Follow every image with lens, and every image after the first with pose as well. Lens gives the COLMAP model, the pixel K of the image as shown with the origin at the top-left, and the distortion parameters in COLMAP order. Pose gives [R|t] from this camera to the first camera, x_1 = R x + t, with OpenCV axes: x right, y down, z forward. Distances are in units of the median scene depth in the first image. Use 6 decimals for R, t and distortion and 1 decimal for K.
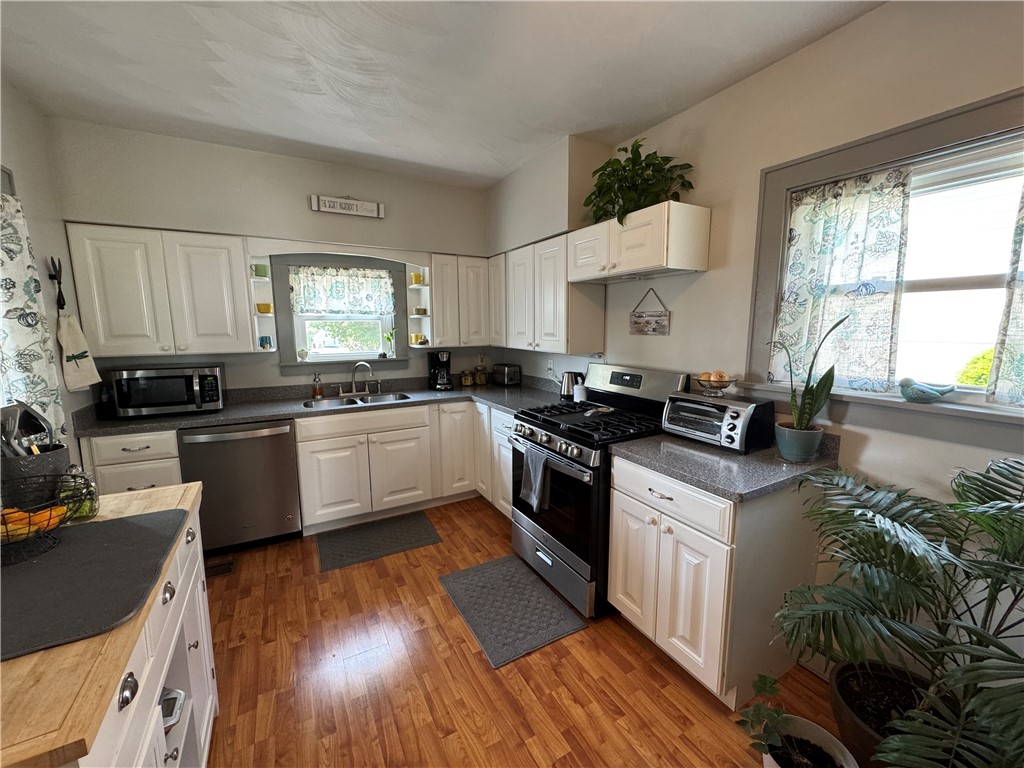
lens RADIAL K [[411.9, 0, 511.0], [0, 411.9, 384.1], [0, 0, 1]] dist [0.001138, 0.000071]
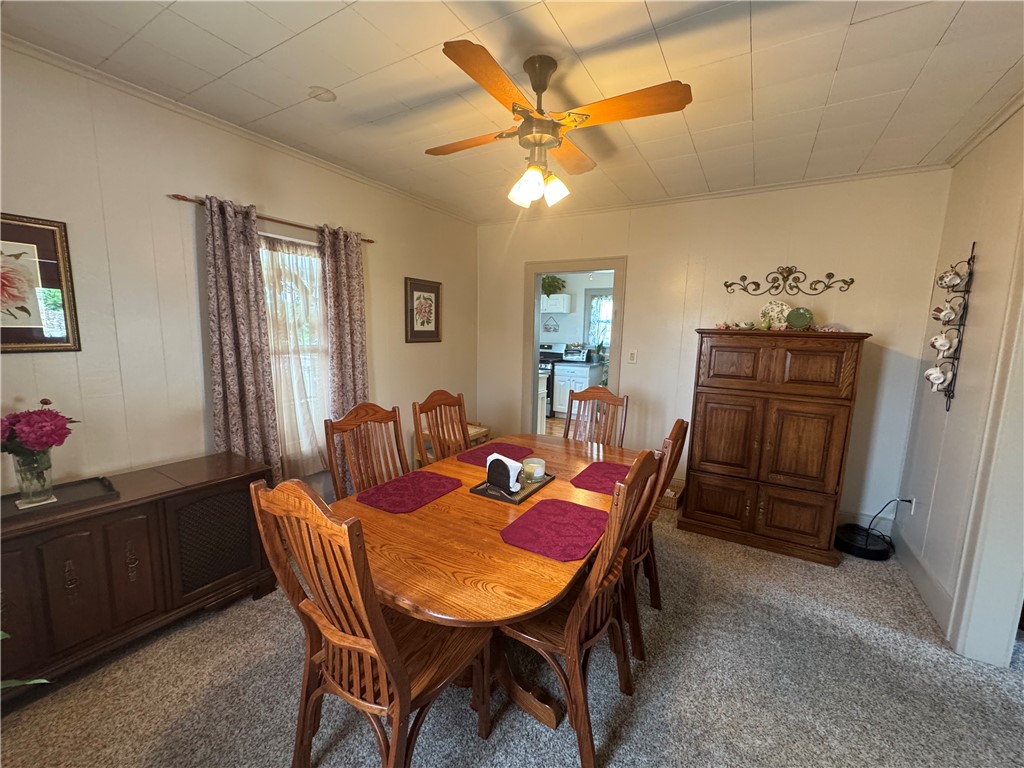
lens RADIAL K [[411.9, 0, 513.0], [0, 411.9, 386.2], [0, 0, 1]] dist [0.001138, 0.000071]
pose [[0.864001, -0.054120, 0.500574, -1.909456], [0.053918, 0.998434, 0.014882, 0.285590], [-0.500595, 0.014132, 0.865566, -1.937618]]
